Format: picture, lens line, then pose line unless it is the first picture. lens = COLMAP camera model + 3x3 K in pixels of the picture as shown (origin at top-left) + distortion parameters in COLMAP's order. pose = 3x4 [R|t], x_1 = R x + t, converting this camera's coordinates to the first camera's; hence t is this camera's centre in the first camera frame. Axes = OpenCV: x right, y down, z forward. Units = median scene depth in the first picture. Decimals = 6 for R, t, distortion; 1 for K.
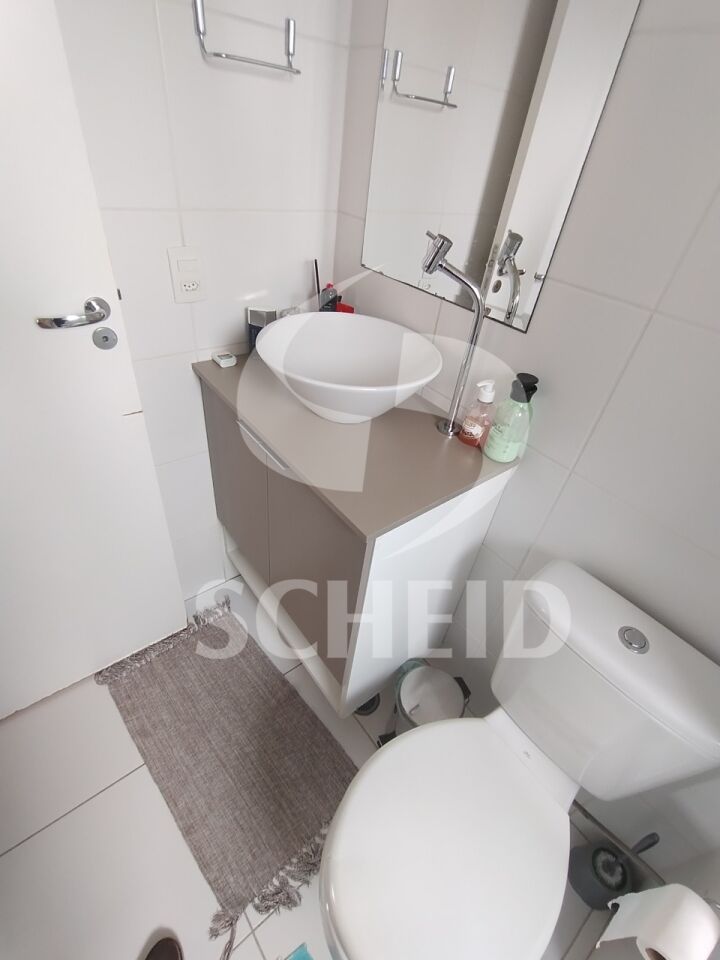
lens RADIAL K [[440.1, 0, 359.4], [0, 440.1, 480.9], [0, 0, 1]] dist [-0.000349, -0.000029]
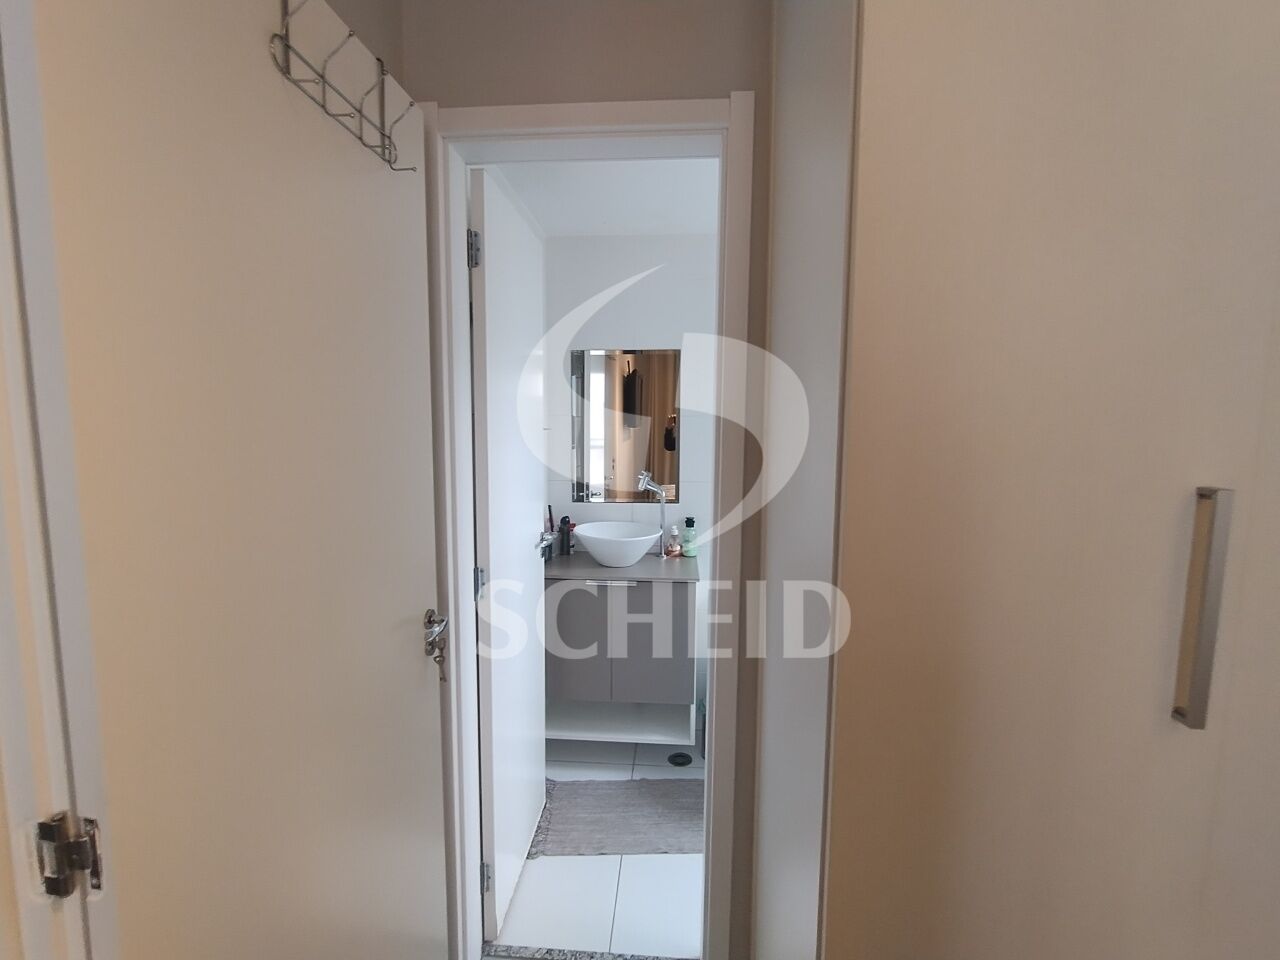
lens RADIAL K [[586.8, 0, 640.0], [0, 586.8, 478.8], [0, 0, 1]] dist [-0.000349, -0.000029]
pose [[0.663264, -0.180115, 0.726388, -1.430617], [0.513591, 0.815520, -0.266743, 0.213880], [-0.544339, 0.549987, 0.633410, -0.706937]]
